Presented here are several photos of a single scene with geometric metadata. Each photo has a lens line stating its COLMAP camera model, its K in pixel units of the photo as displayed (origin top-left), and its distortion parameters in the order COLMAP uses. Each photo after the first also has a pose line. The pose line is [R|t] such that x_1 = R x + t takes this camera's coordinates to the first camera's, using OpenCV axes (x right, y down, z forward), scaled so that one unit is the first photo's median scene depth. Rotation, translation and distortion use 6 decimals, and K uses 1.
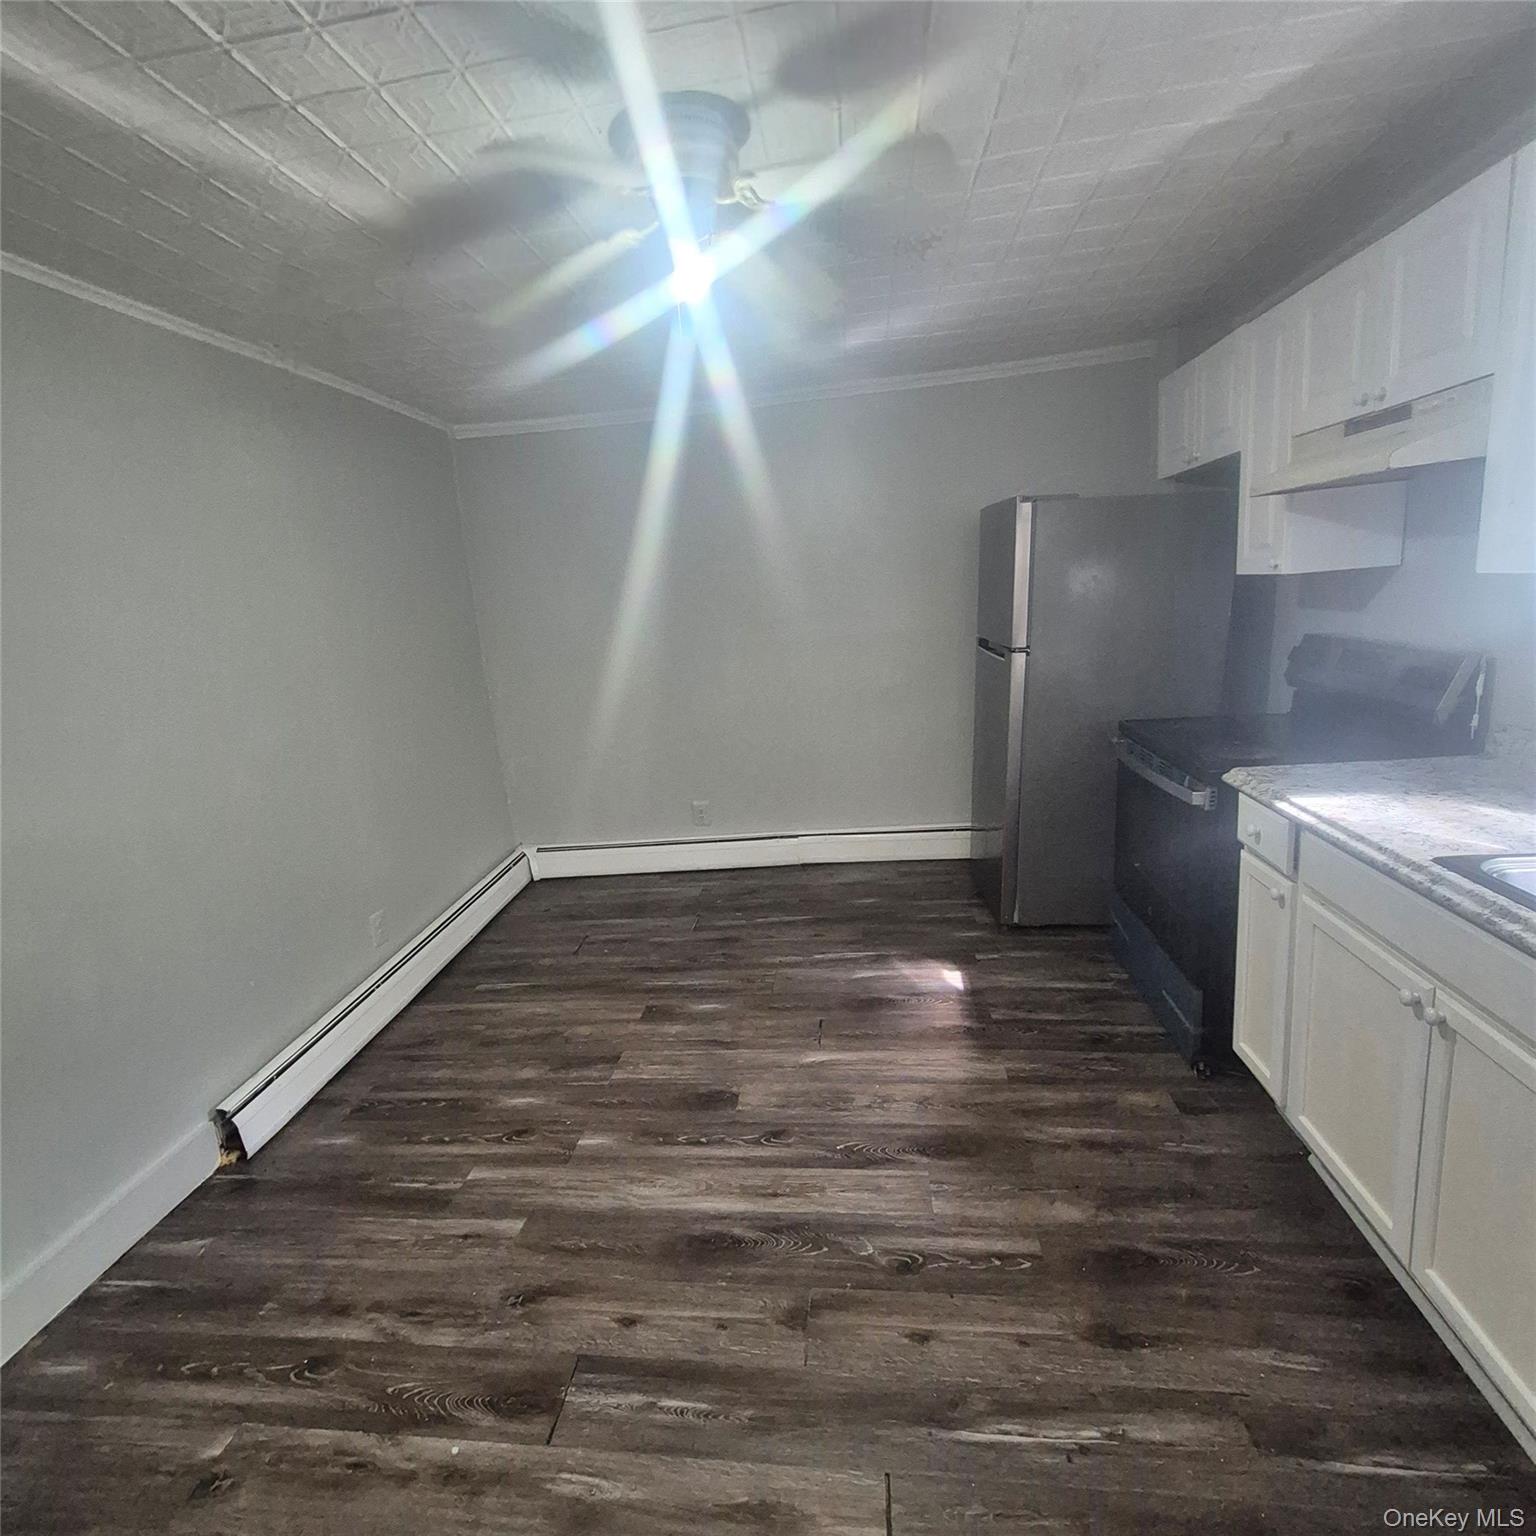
lens RADIAL K [[797.2, 0, 758.8], [0, 797.2, 774.1], [0, 0, 1]] dist [0.004888, -0.000669]
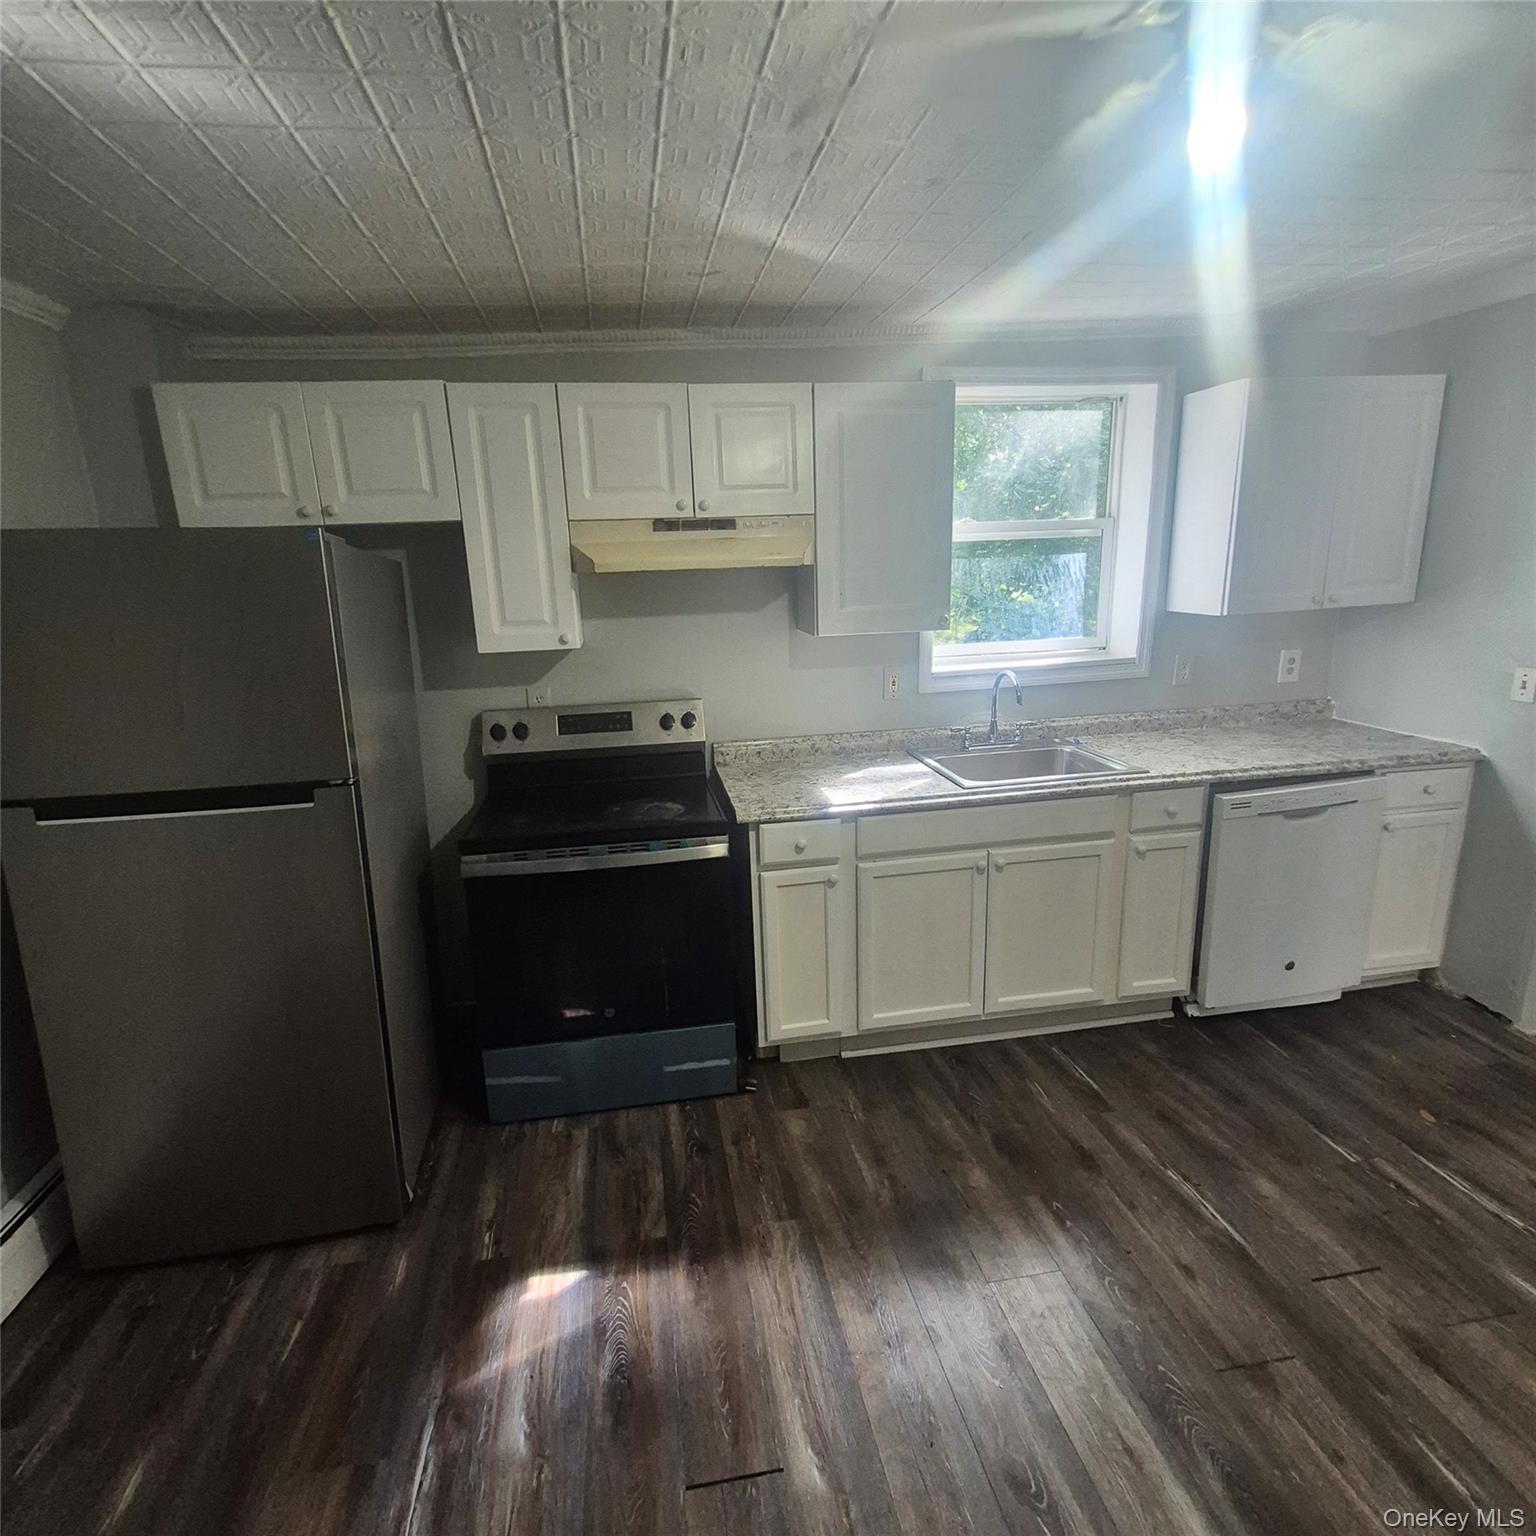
lens RADIAL K [[797.2, 0, 756.3], [0, 797.2, 762.2], [0, 0, 1]] dist [0.004888, -0.000669]
pose [[-0.274539, -0.131467, 0.952546, -0.497332], [0.273219, 0.939115, 0.208359, -0.311452], [-0.921943, 0.317457, -0.221905, 1.260511]]
